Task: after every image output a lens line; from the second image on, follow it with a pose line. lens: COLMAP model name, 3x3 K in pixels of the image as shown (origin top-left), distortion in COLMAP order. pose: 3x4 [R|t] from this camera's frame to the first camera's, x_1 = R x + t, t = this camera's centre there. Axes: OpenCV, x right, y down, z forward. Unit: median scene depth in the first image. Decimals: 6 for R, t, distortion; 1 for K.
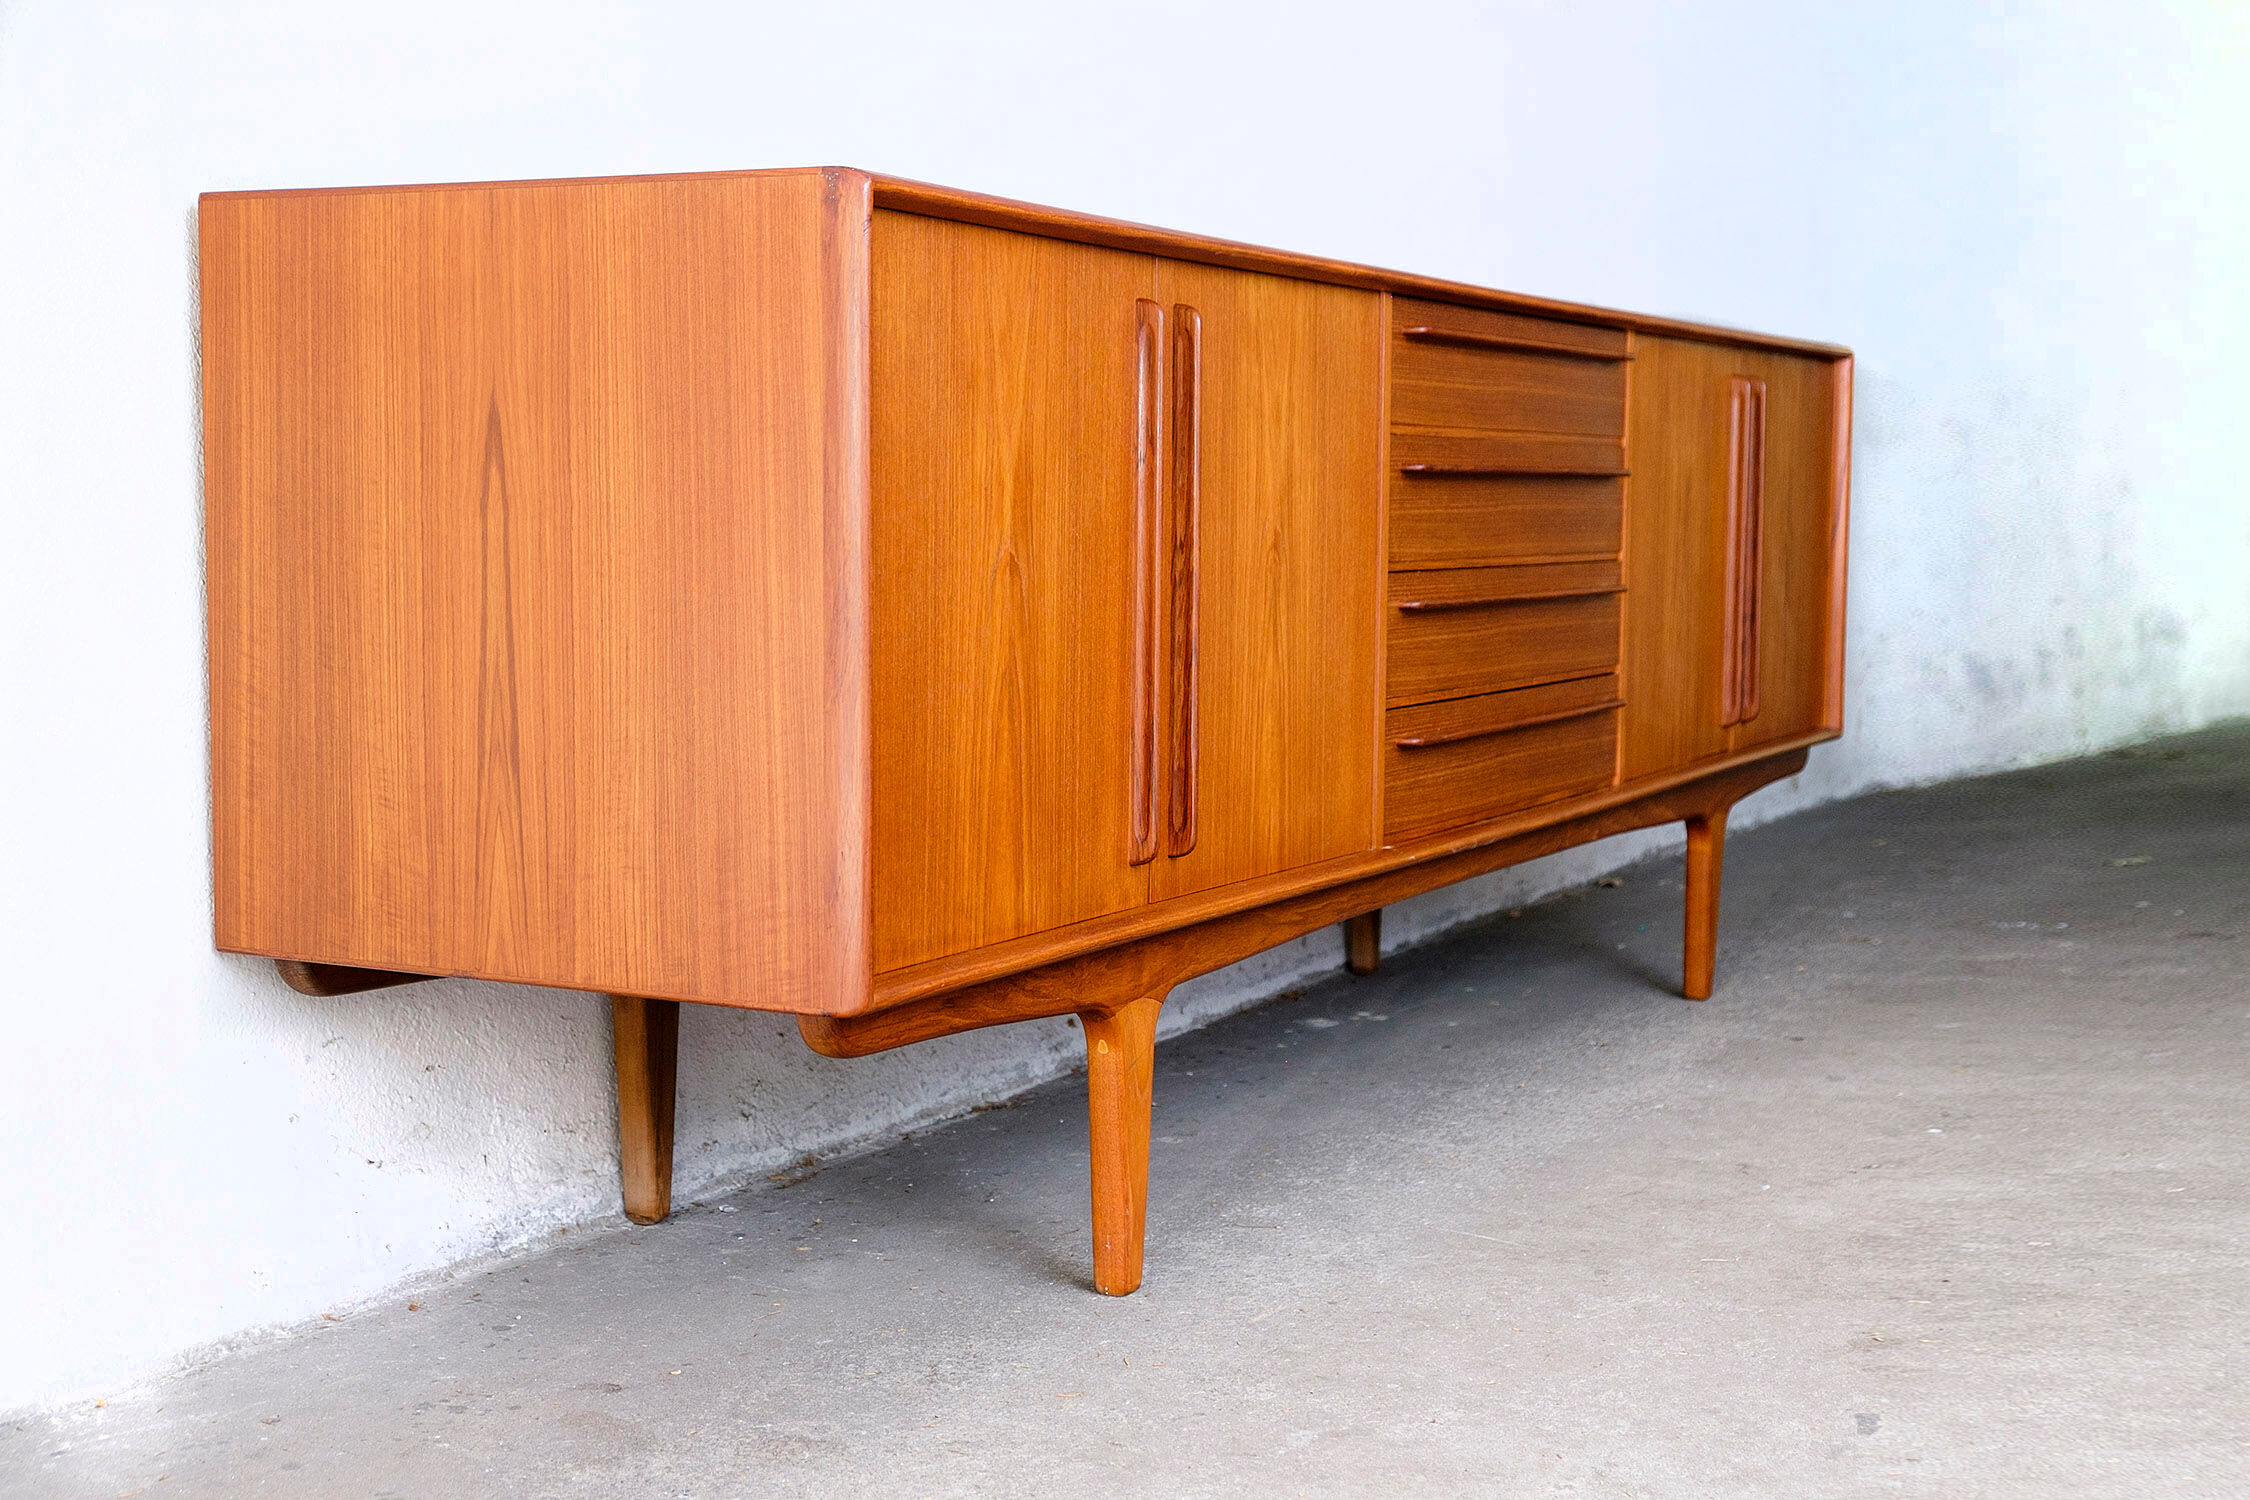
lens RADIAL K [[3011.6, 0, 1168.0], [0, 3011.6, 817.3], [0, 0, 1]] dist [0.009274, 0.057101]
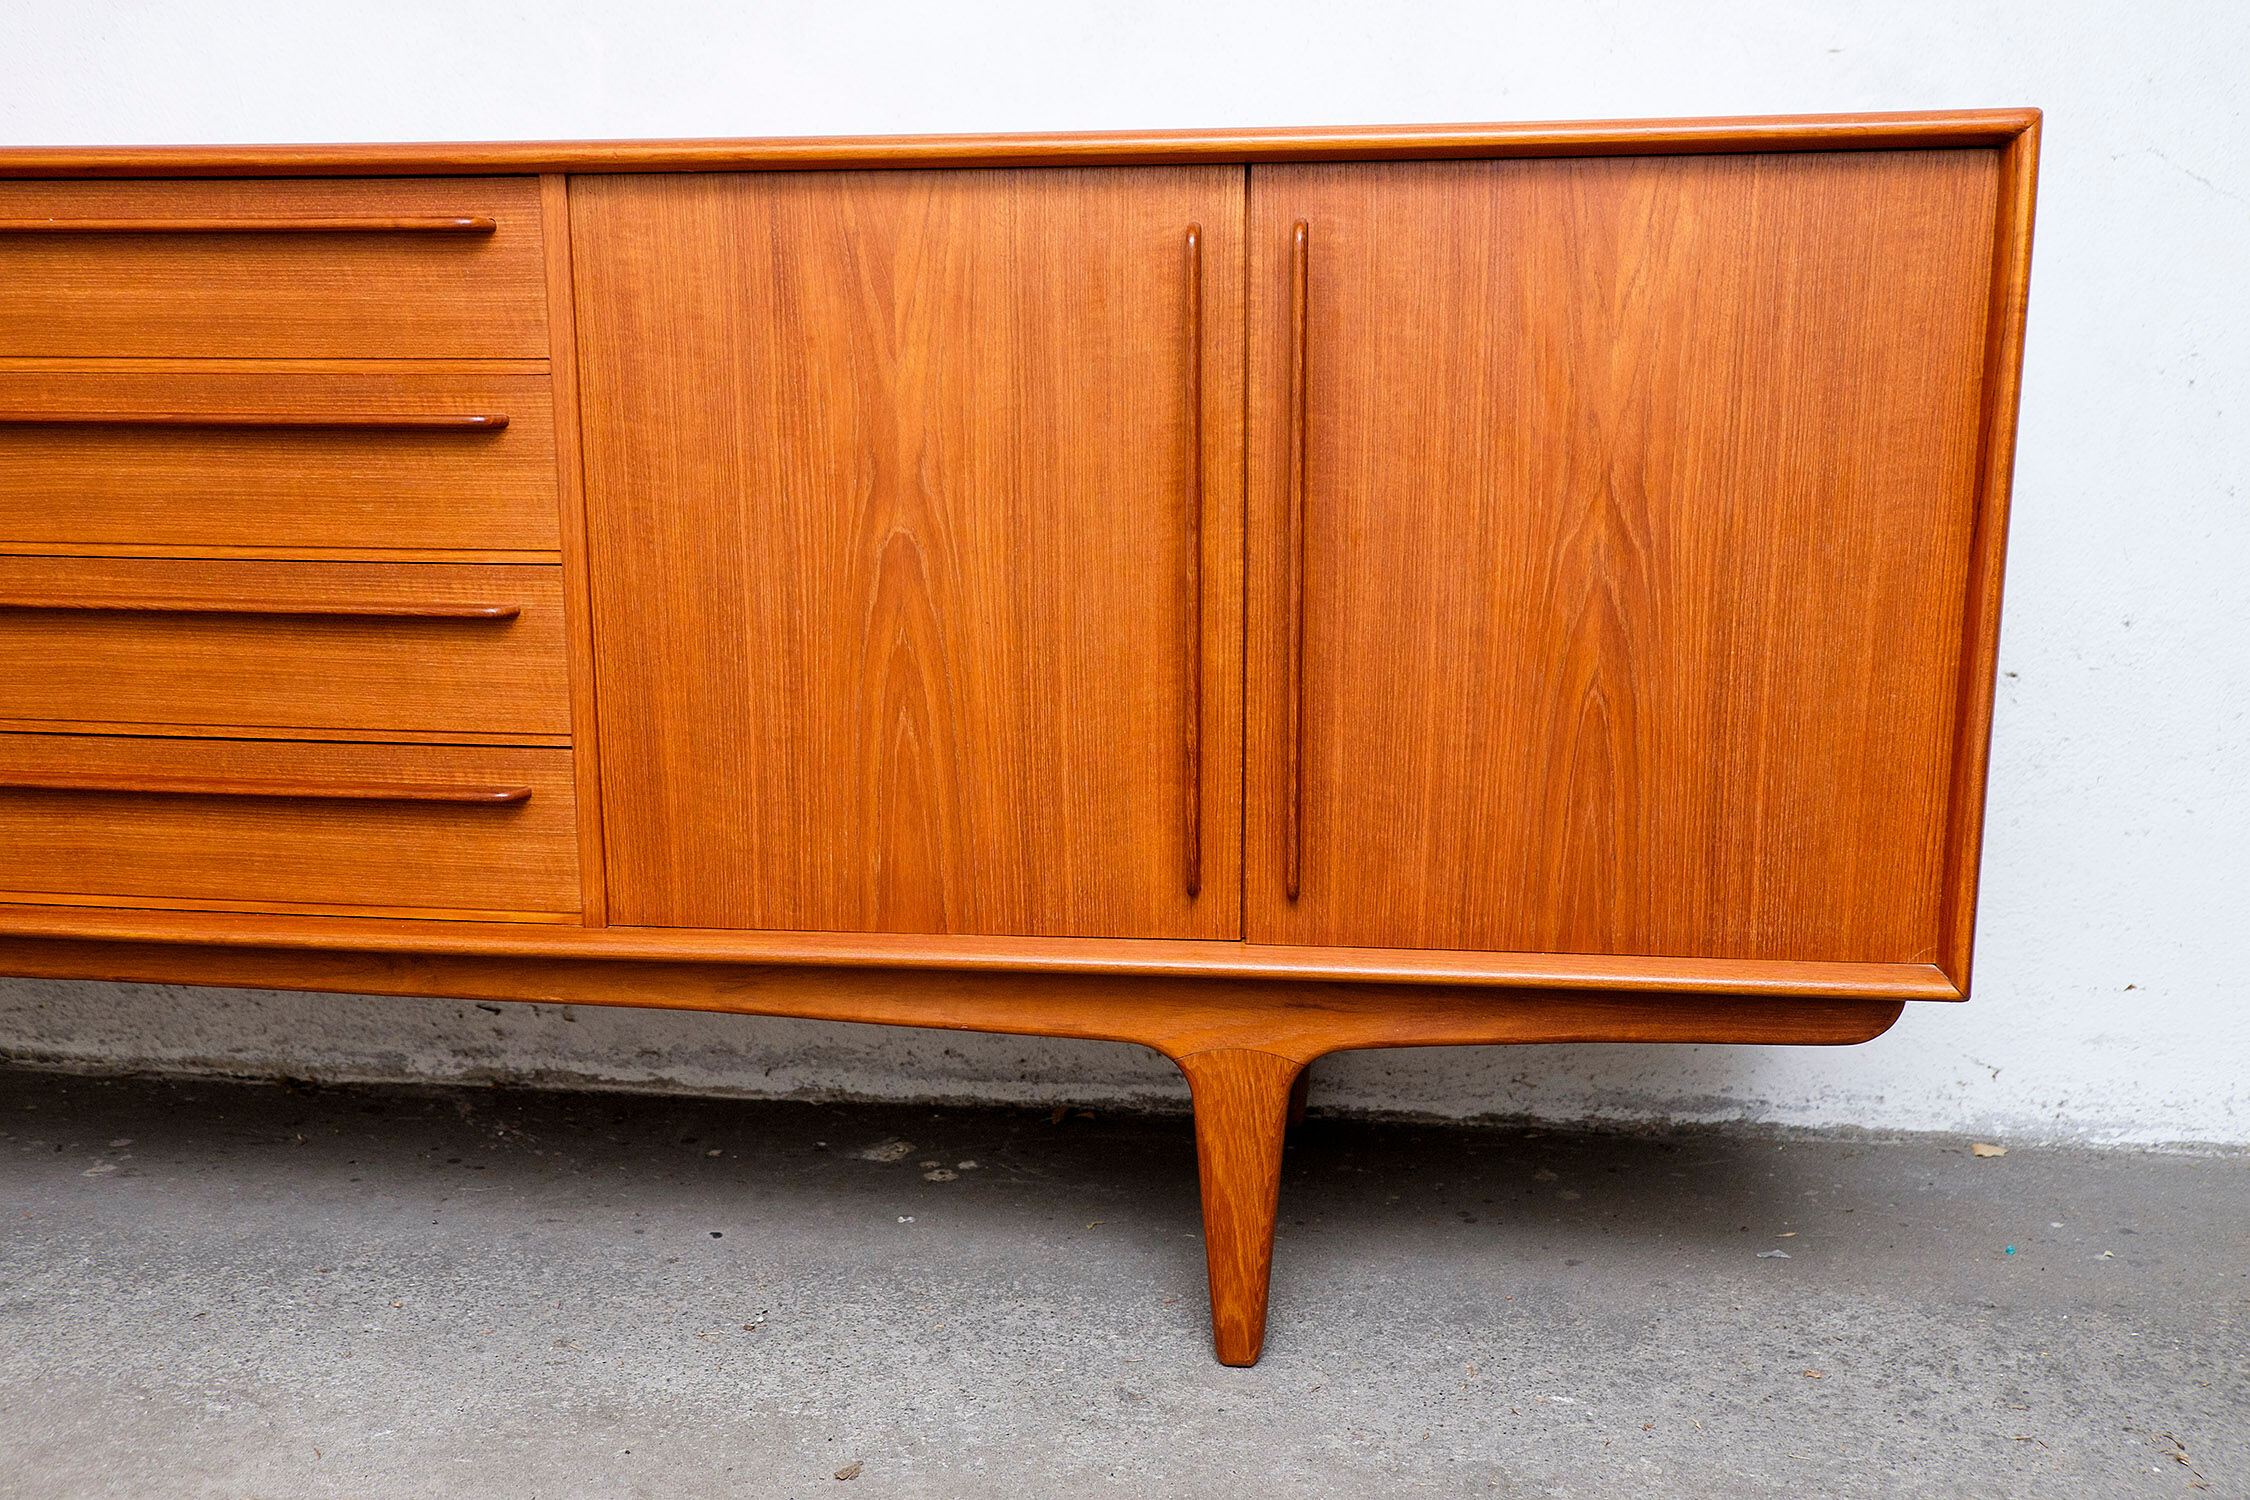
lens RADIAL K [[2058.1, 0, 1137.6], [0, 2058.1, 792.0], [0, 0, 1]] dist [-0.004454, 0.000485]
pose [[0.327780, 0.189325, -0.925590, 0.913844], [-0.101948, 0.981082, 0.164573, -0.190370], [0.939238, 0.040418, 0.340880, 1.534021]]
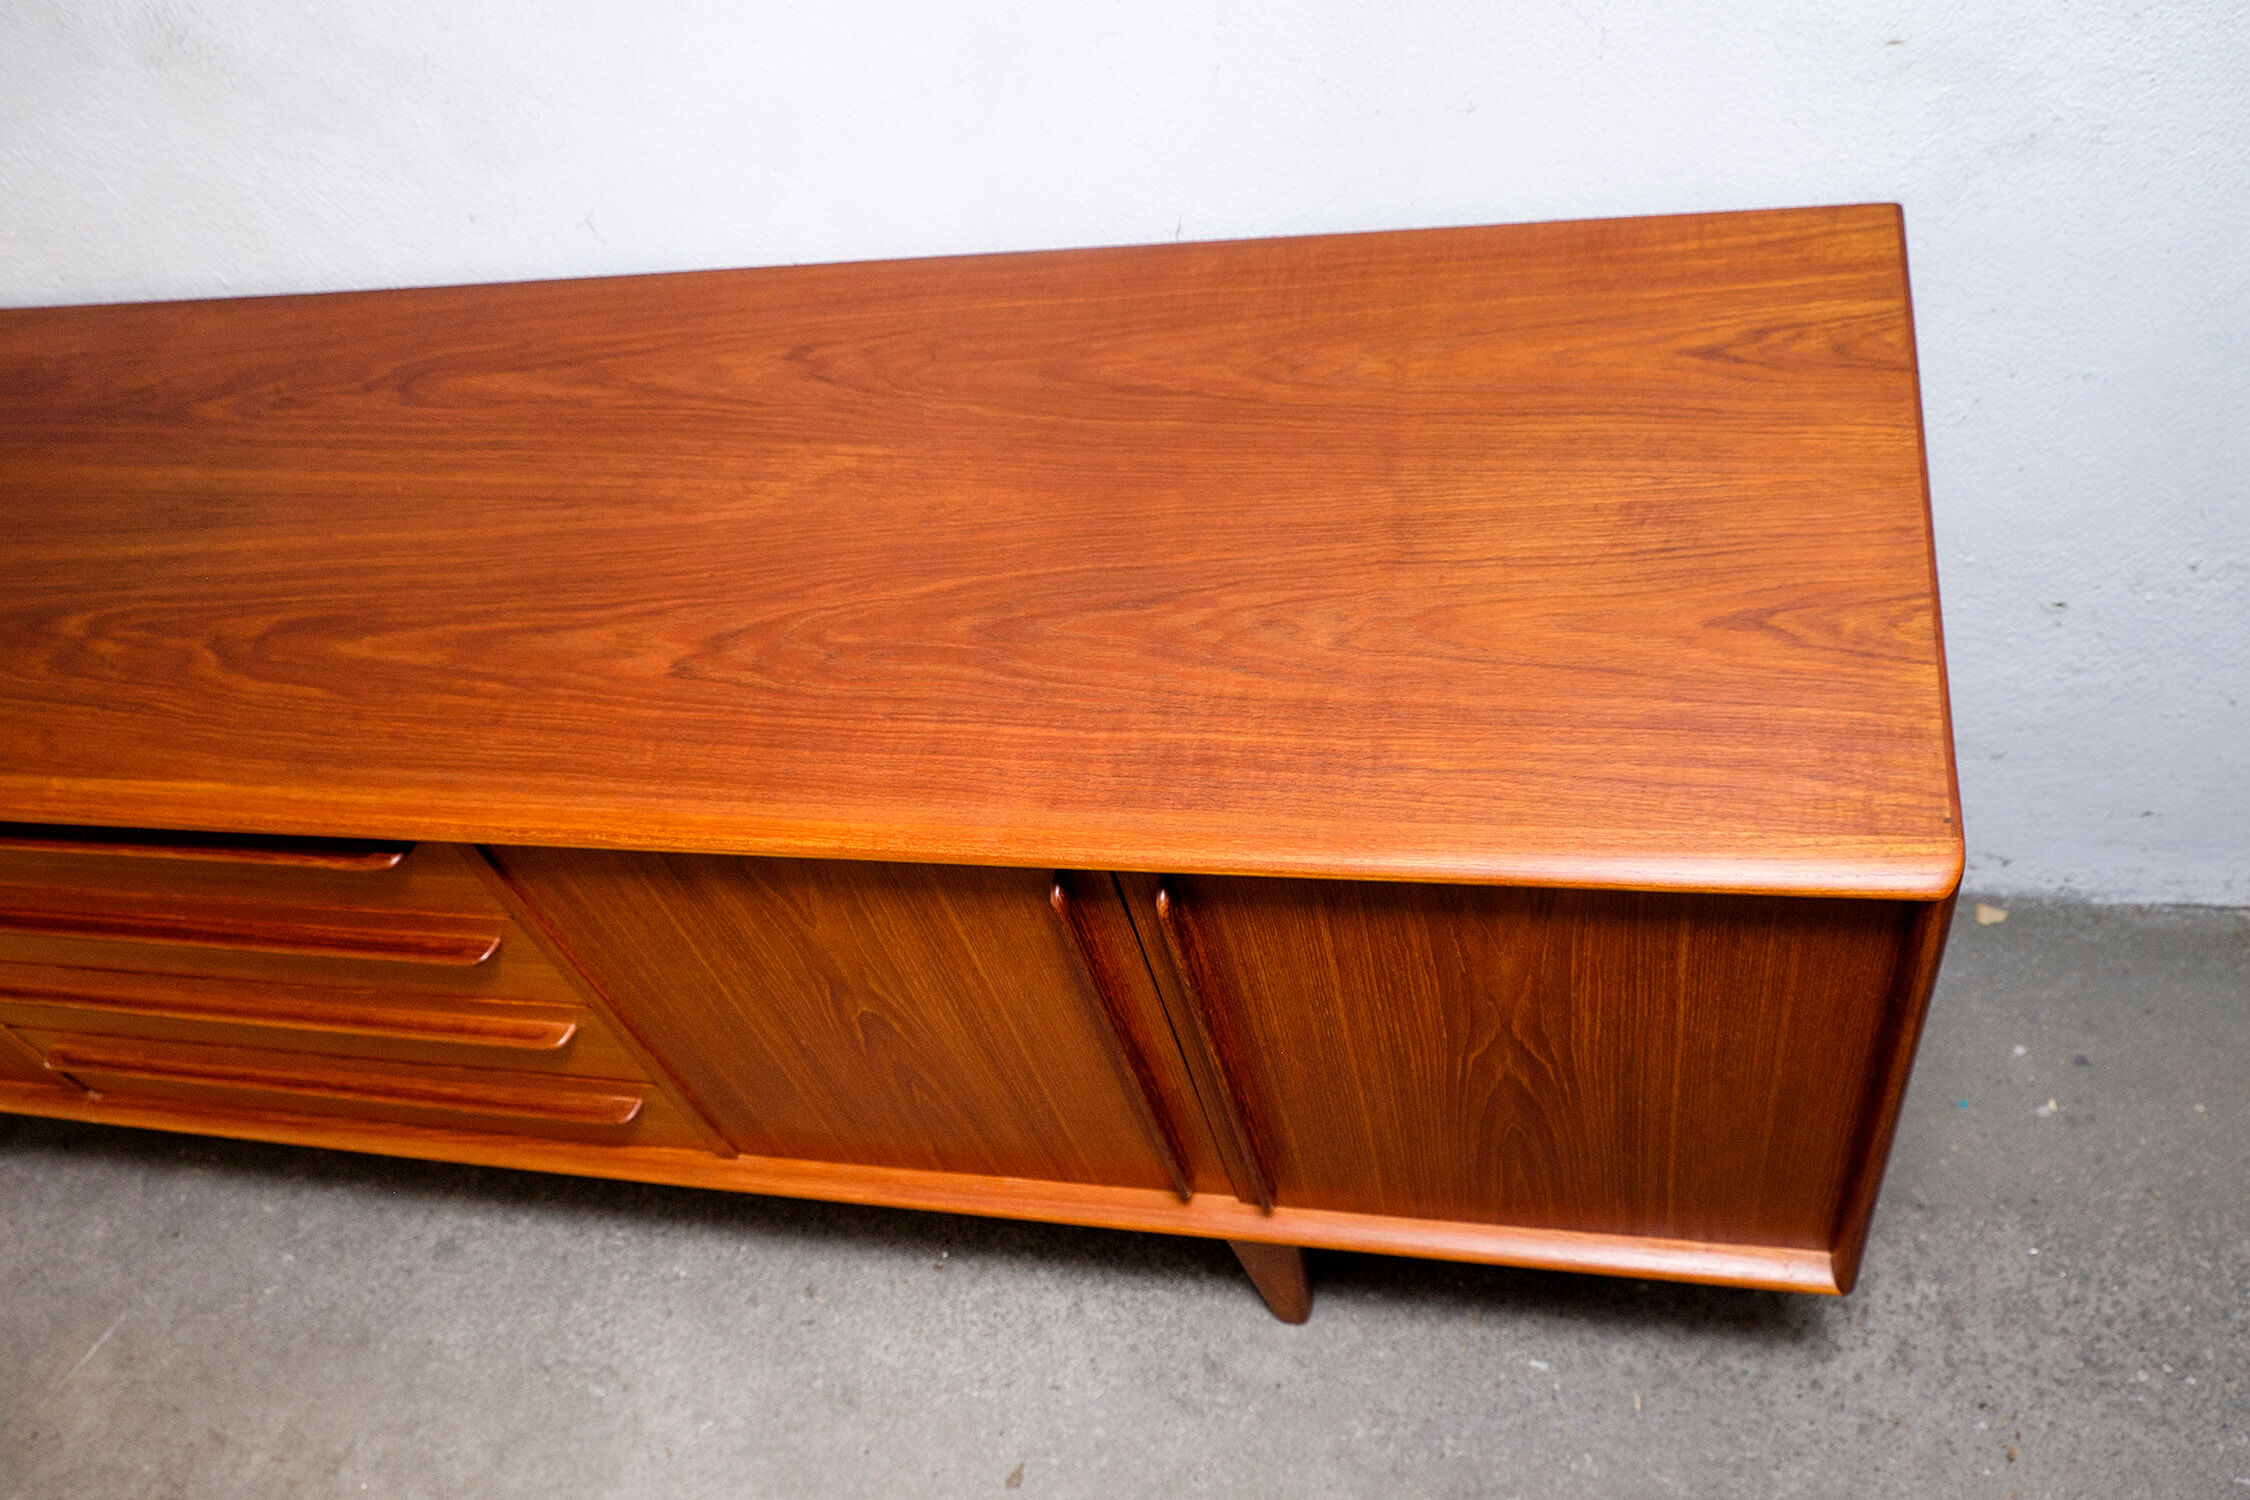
lens RADIAL K [[1823.2, 0, 1147.7], [0, 1823.2, 791.8], [0, 0, 1]] dist [-0.036535, 0.016495]
pose [[0.262321, 0.726106, -0.635577, 0.647053], [0.094669, 0.636101, 0.765776, -0.663310], [0.960326, -0.261048, 0.098123, 1.728308]]
